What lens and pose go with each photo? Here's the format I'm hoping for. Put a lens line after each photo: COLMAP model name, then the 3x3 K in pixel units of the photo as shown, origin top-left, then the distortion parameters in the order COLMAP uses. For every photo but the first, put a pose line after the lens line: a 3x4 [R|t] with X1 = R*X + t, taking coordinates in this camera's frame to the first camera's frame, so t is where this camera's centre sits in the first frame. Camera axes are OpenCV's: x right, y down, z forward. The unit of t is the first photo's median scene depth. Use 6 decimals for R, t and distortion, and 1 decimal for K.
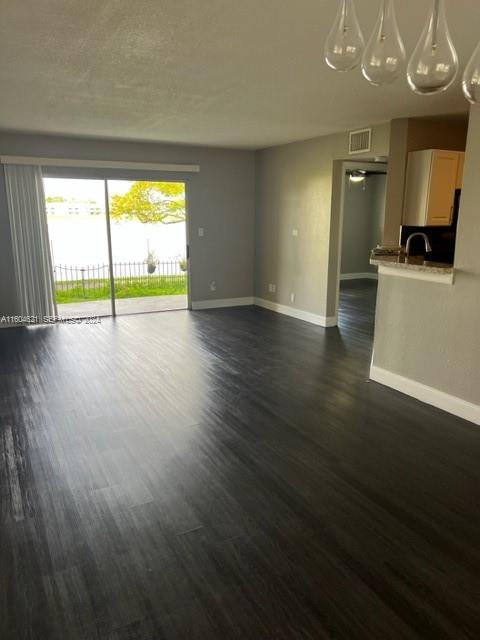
lens RADIAL K [[482.0, 0, 240.5], [0, 482.0, 320.2], [0, 0, 1]] dist [0.073408, 0.002161]
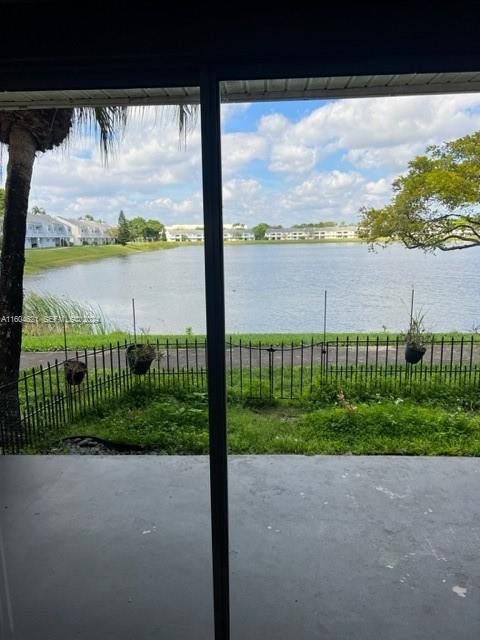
lens RADIAL K [[482.0, 0, 240.5], [0, 482.0, 320.1], [0, 0, 1]] dist [0.073408, 0.002161]
pose [[0.863034, 0.072286, -0.499947, -0.060117], [-0.094528, 0.995336, -0.019267, -0.069858], [0.496223, 0.063887, 0.865841, 0.316780]]
